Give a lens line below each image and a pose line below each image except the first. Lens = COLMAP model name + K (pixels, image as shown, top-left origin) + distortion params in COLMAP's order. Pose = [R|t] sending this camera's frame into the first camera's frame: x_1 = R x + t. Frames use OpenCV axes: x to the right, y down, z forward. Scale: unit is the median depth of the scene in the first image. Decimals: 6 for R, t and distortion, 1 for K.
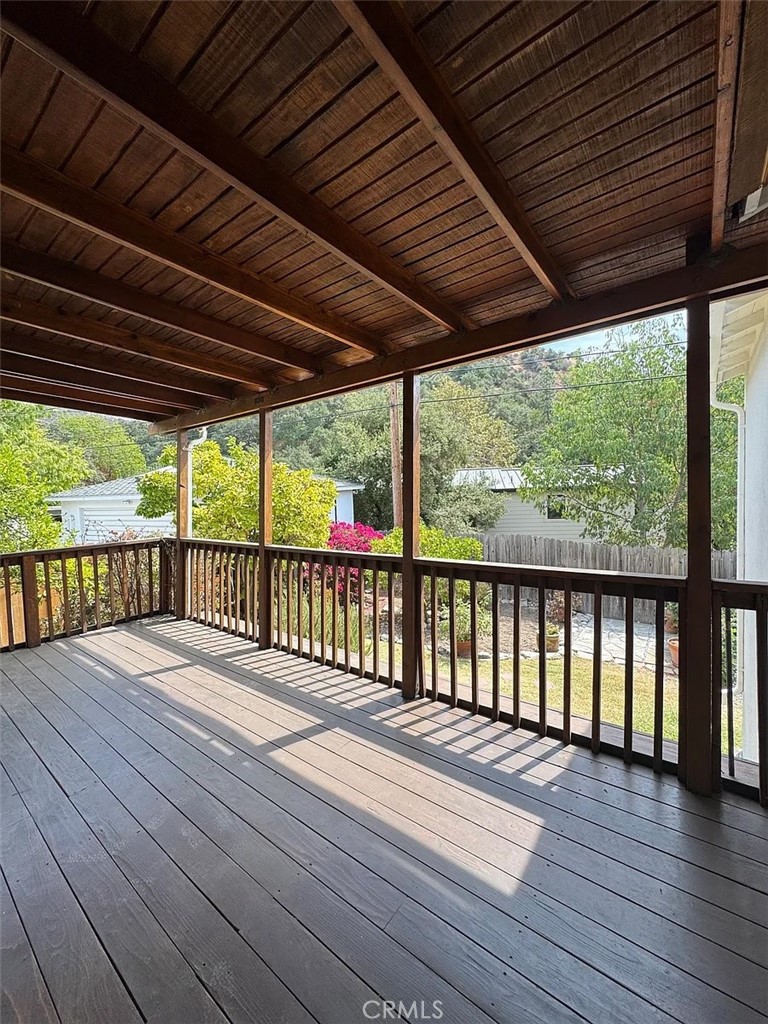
lens RADIAL K [[410.1, 0, 383.6], [0, 410.1, 511.7], [0, 0, 1]] dist [-0.001994, 0.000691]
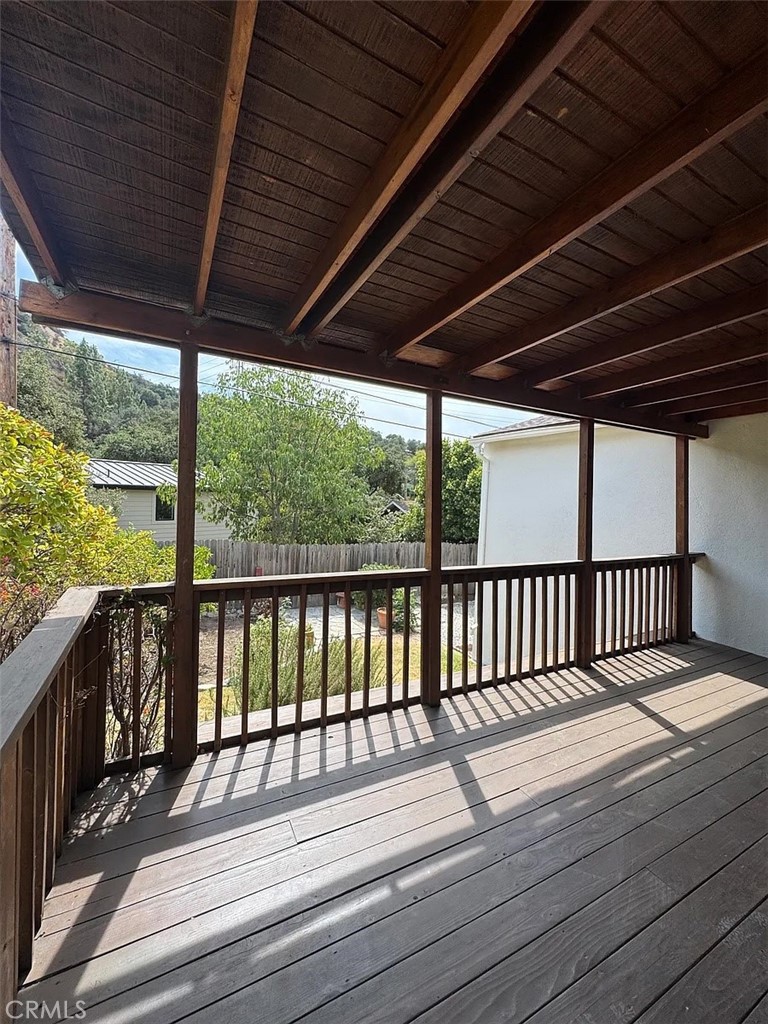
lens RADIAL K [[393.1, 0, 383.0], [0, 393.1, 522.1], [0, 0, 1]] dist [-0.004163, -0.000137]
pose [[0.429331, 0.011394, 0.903075, -1.129528], [-0.004964, 0.999935, -0.010257, 0.003349], [-0.903134, -0.000079, 0.429360, 0.876746]]
